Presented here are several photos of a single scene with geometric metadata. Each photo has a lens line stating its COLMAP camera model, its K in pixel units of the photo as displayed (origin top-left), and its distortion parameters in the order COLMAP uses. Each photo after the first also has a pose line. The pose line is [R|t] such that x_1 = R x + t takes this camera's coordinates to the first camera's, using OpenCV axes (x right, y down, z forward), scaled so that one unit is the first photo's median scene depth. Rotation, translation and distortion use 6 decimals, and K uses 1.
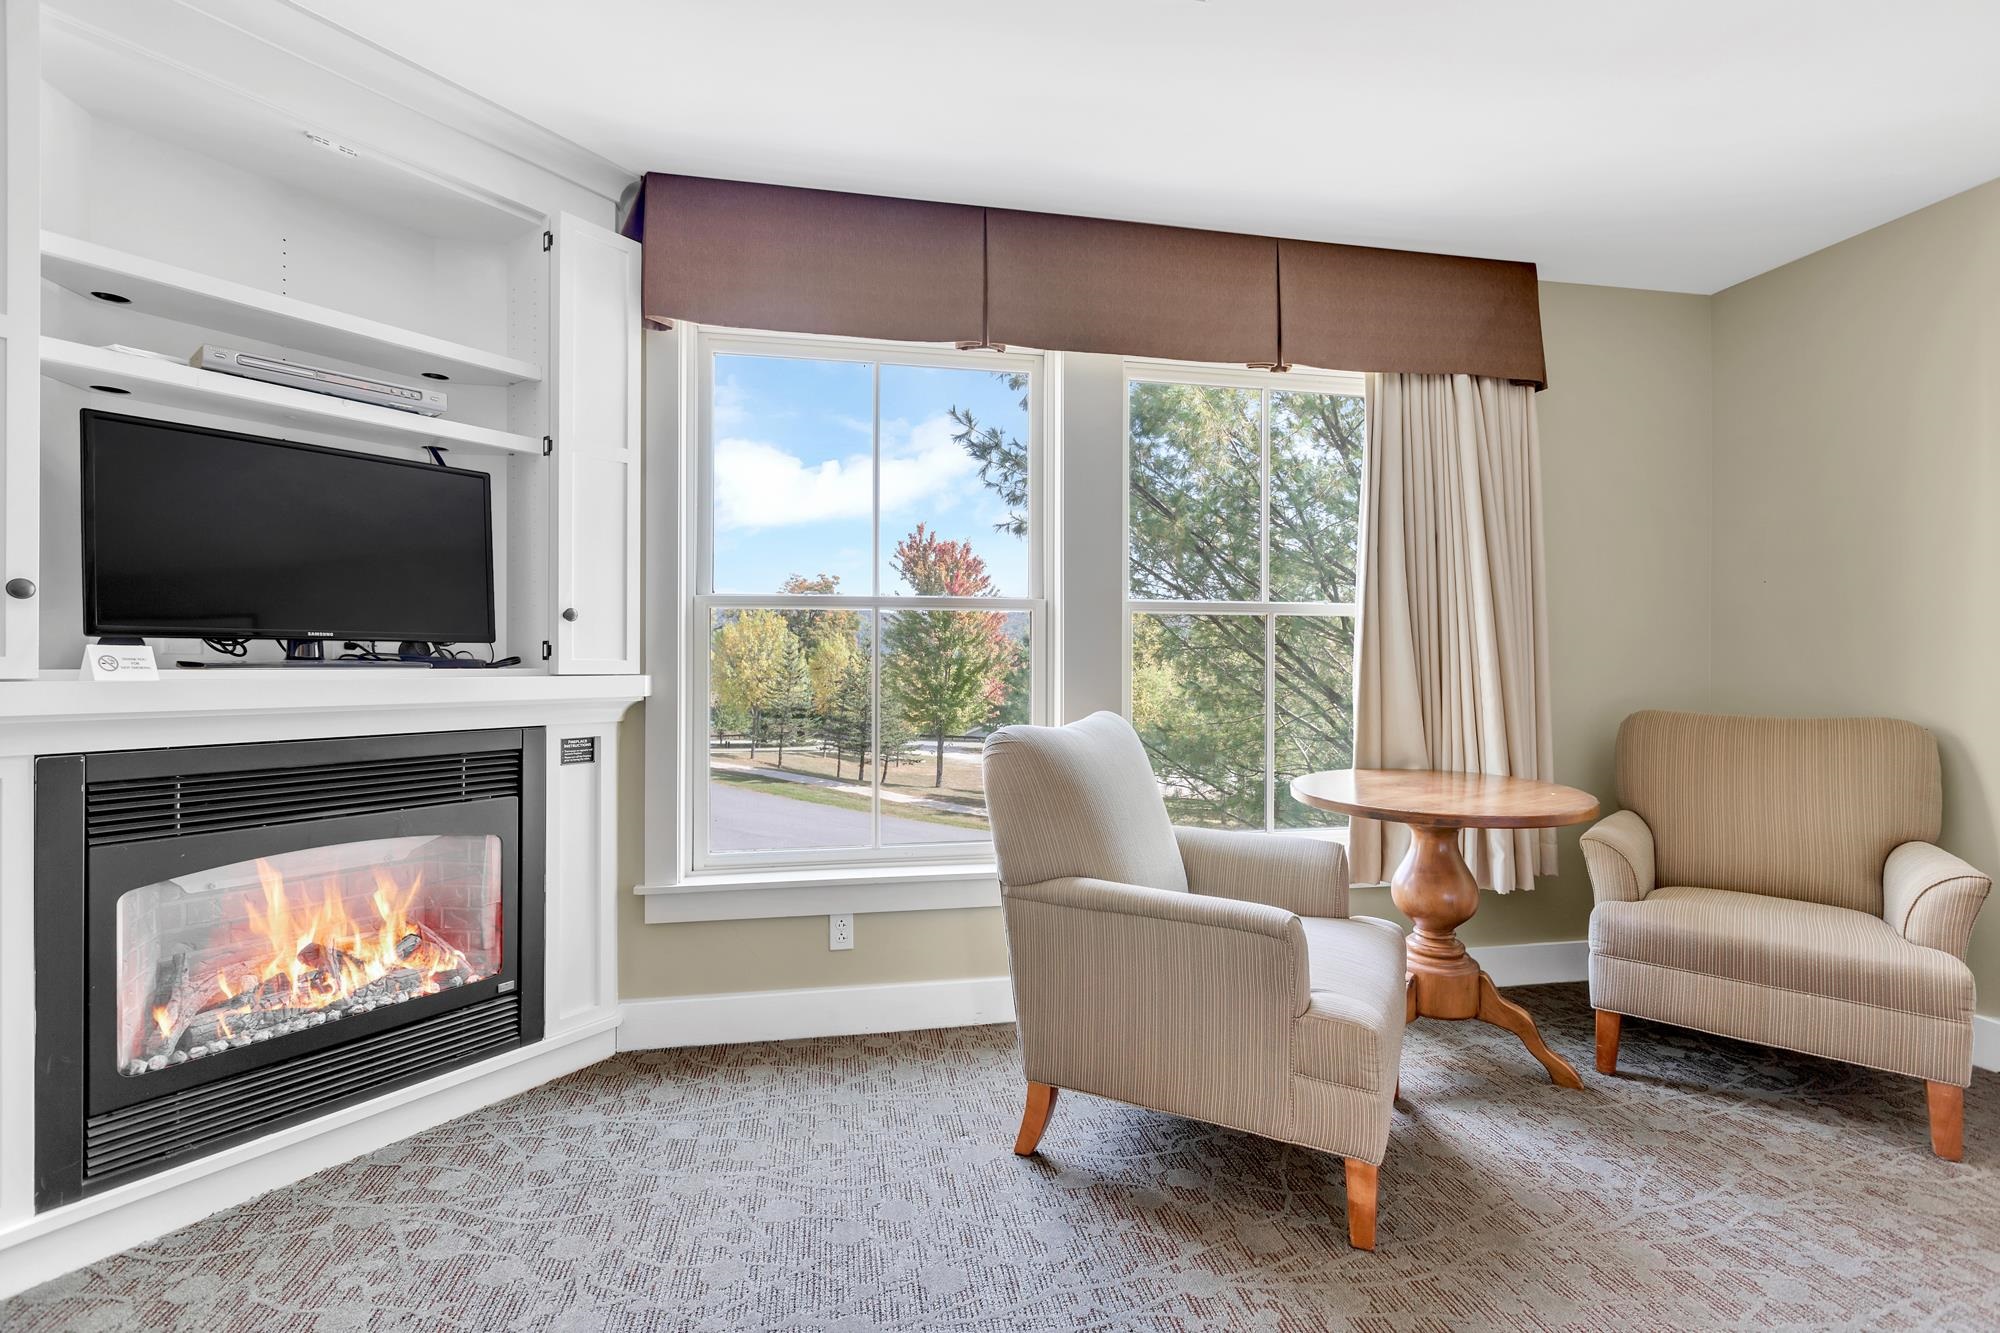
lens RADIAL K [[888.0, 0, 994.2], [0, 888.0, 661.5], [0, 0, 1]] dist [0.000393, 0.000249]
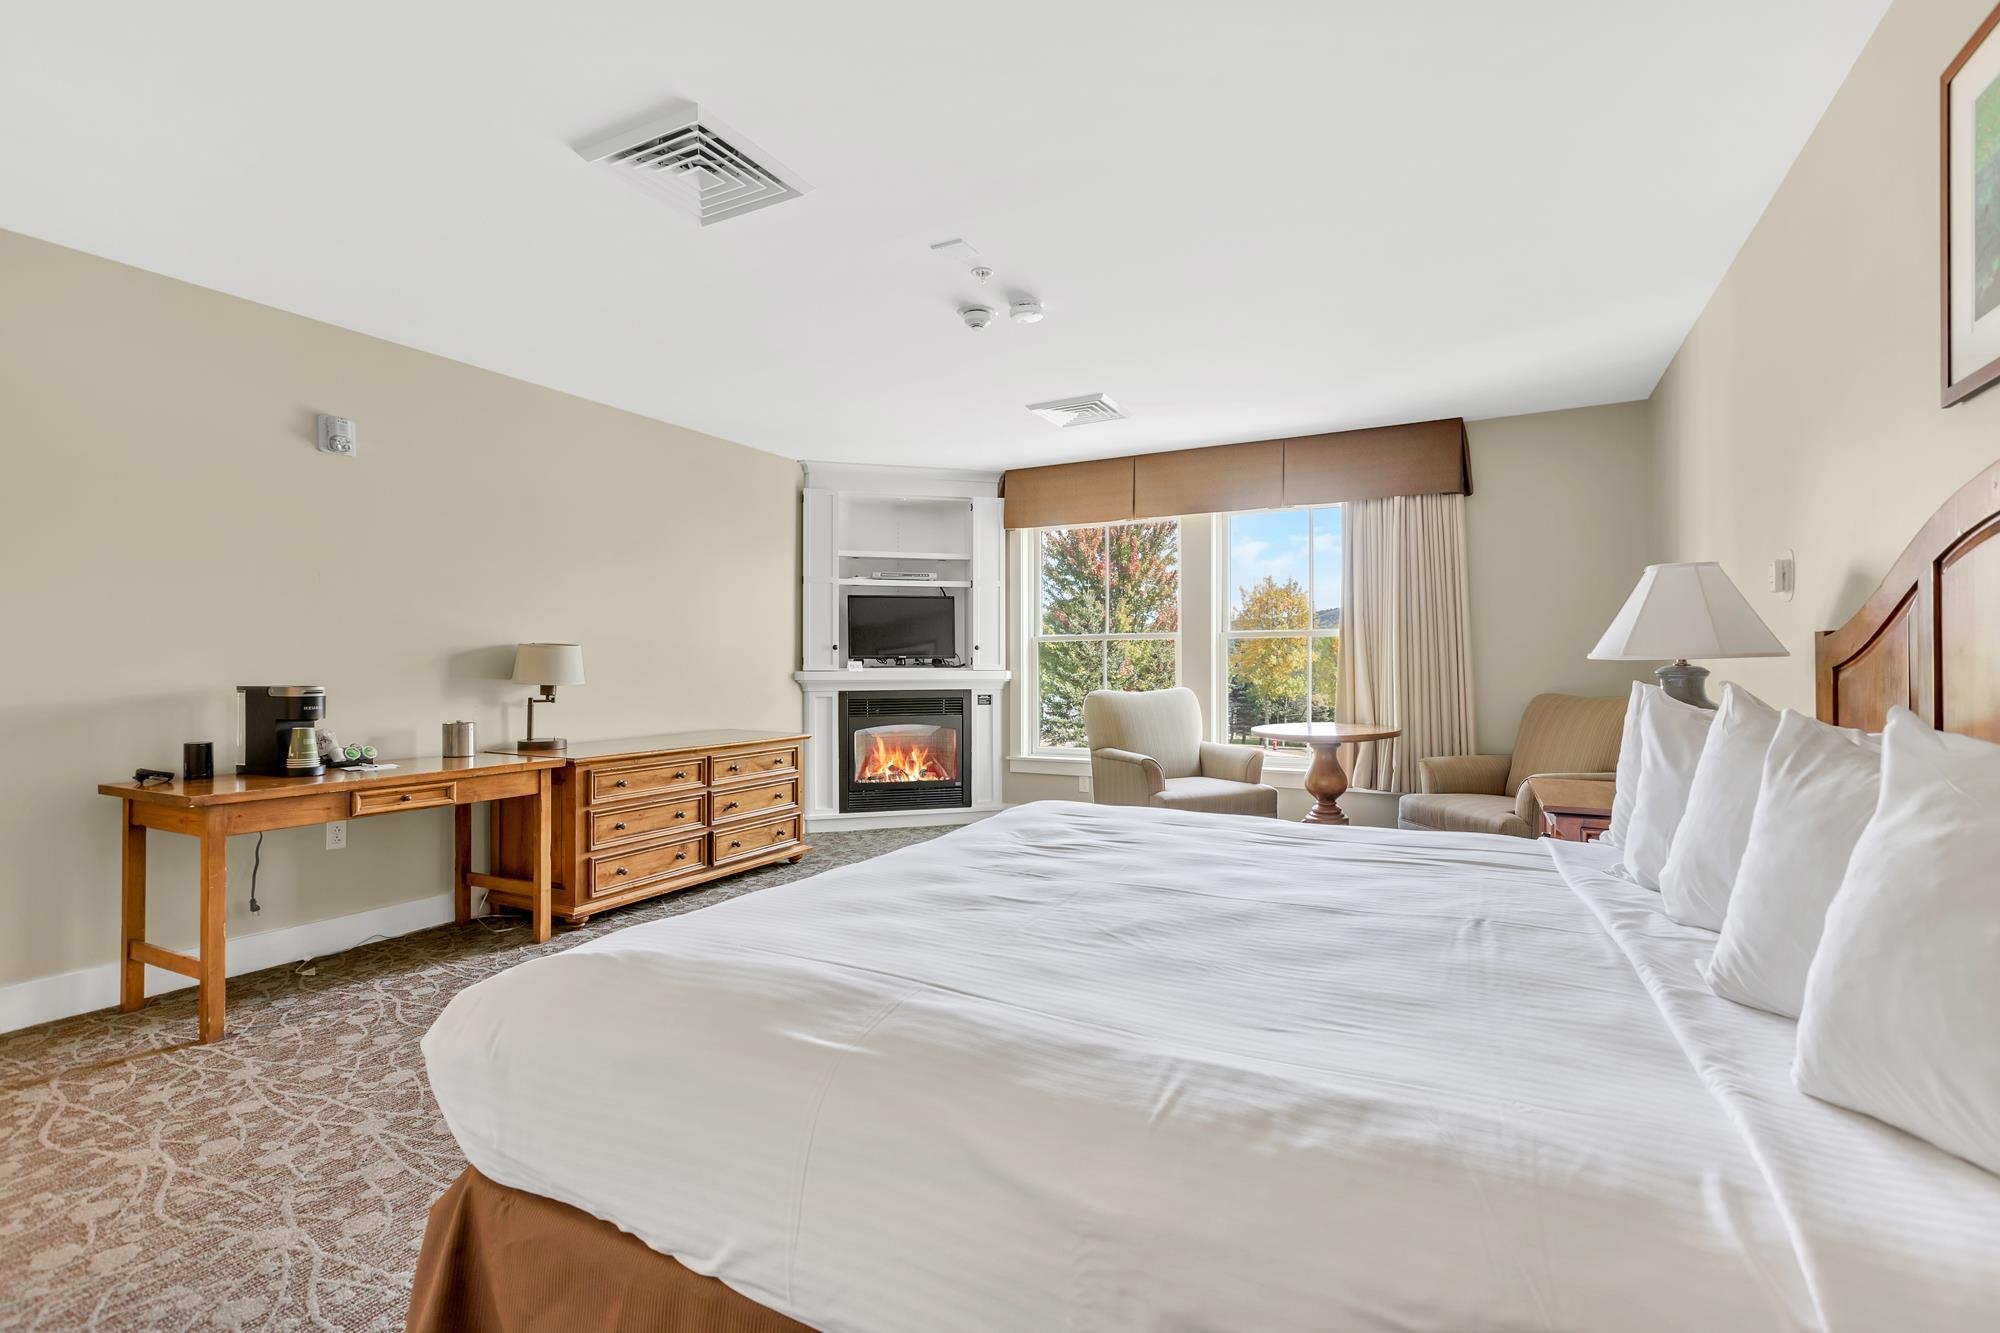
lens RADIAL K [[888.0, 0, 994.2], [0, 888.0, 661.5], [0, 0, 1]] dist [0.000393, 0.000249]
pose [[0.768298, -0.007164, -0.640052, 1.182877], [0.005149, 0.999974, -0.005011, 0.002005], [0.640071, 0.000554, 0.768315, -0.946258]]
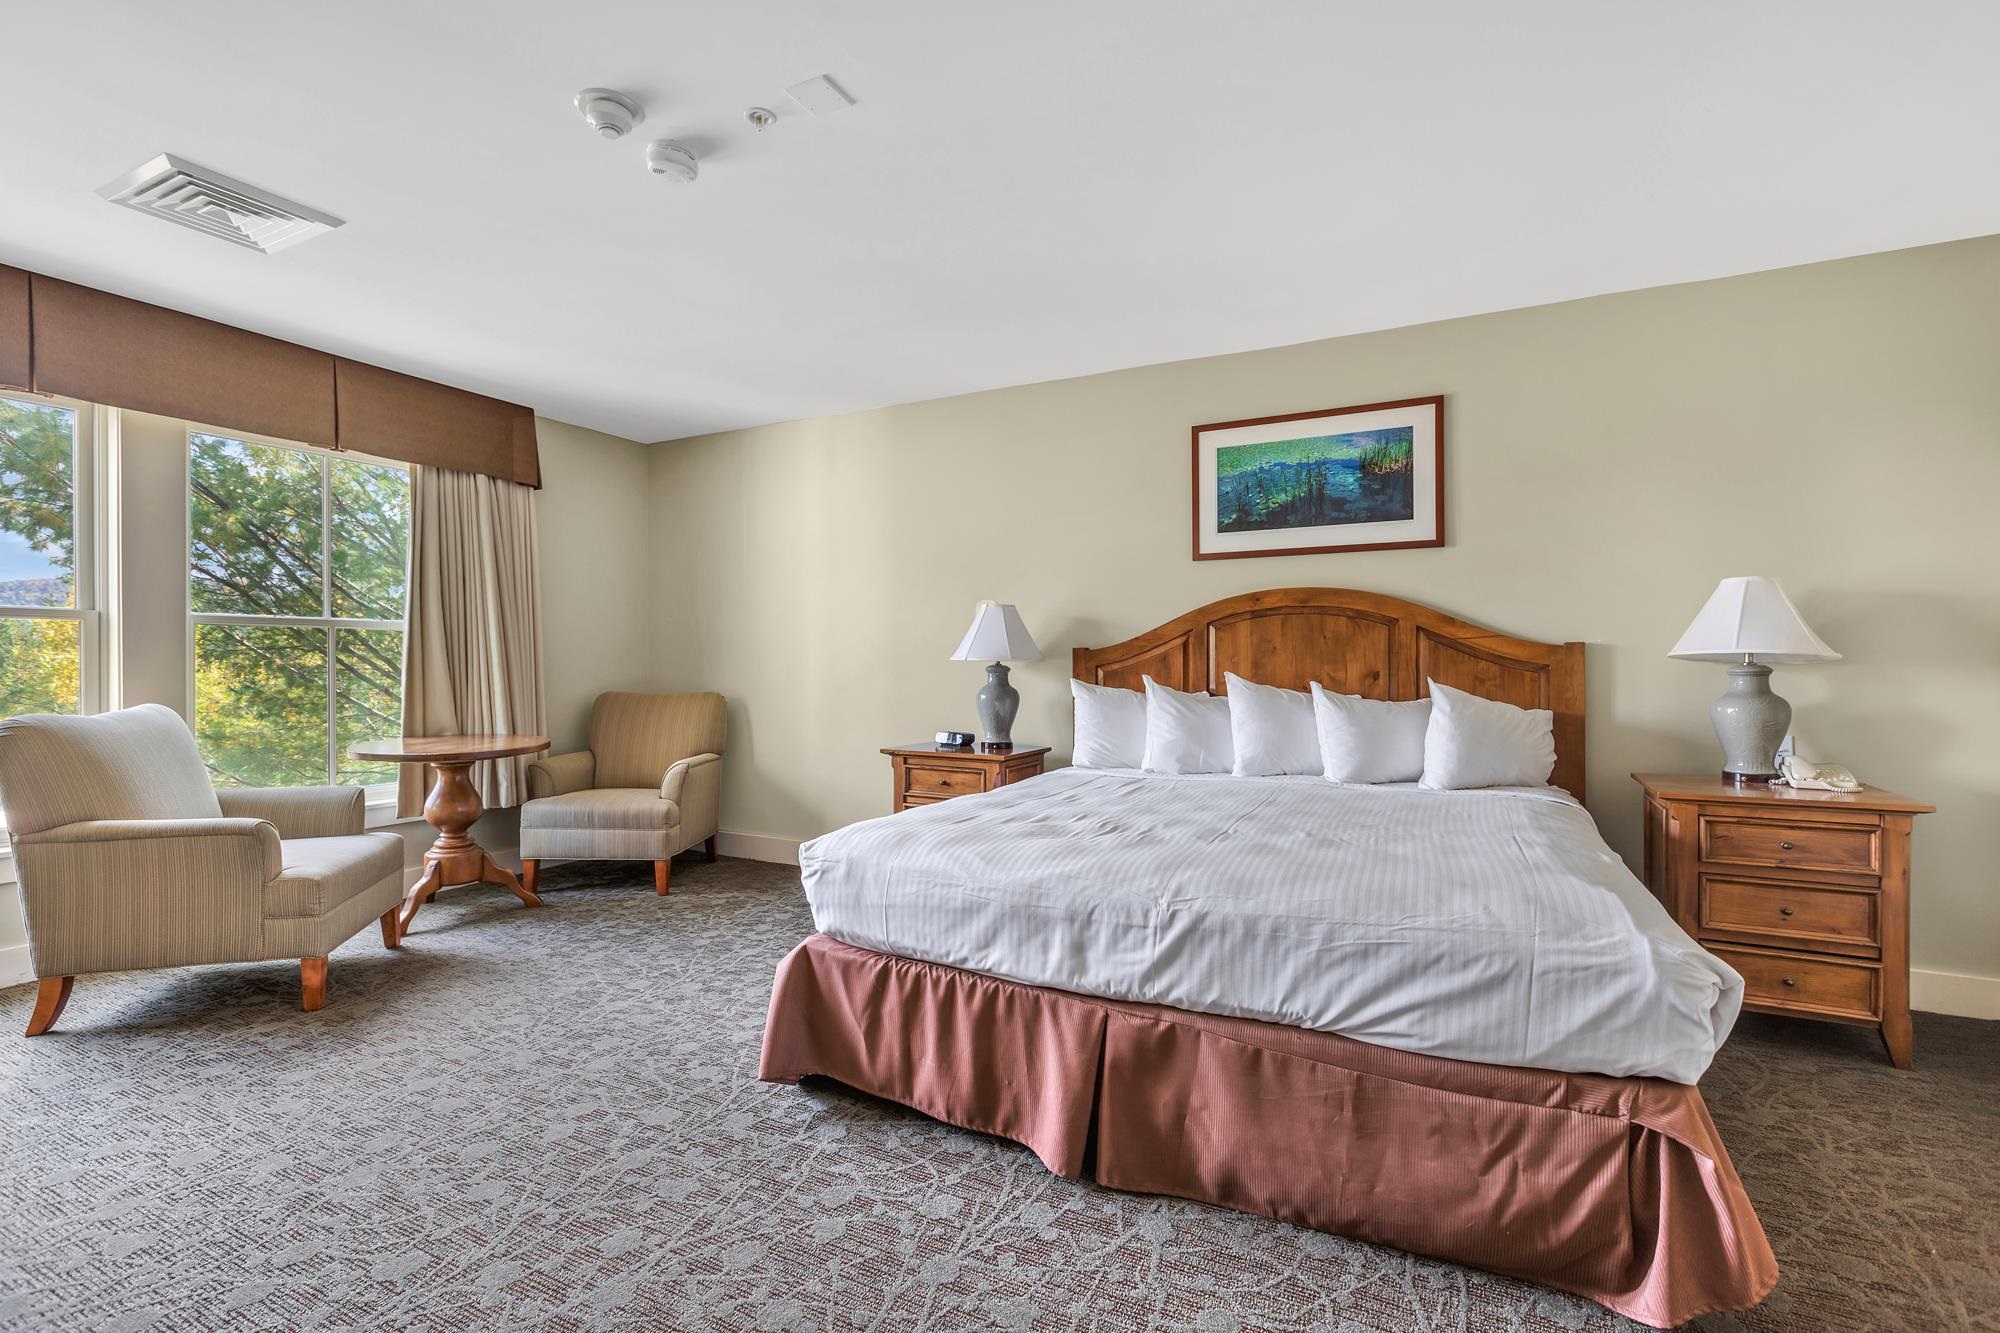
lens RADIAL K [[919.8, 0, 992.0], [0, 919.8, 665.7], [0, 0, 1]] dist [0.018751, 0.000062]
pose [[0.625740, -0.003874, 0.780022, -0.188610], [0.001077, 0.999991, 0.004103, -0.000442], [-0.780031, -0.001728, 0.625738, -0.770460]]
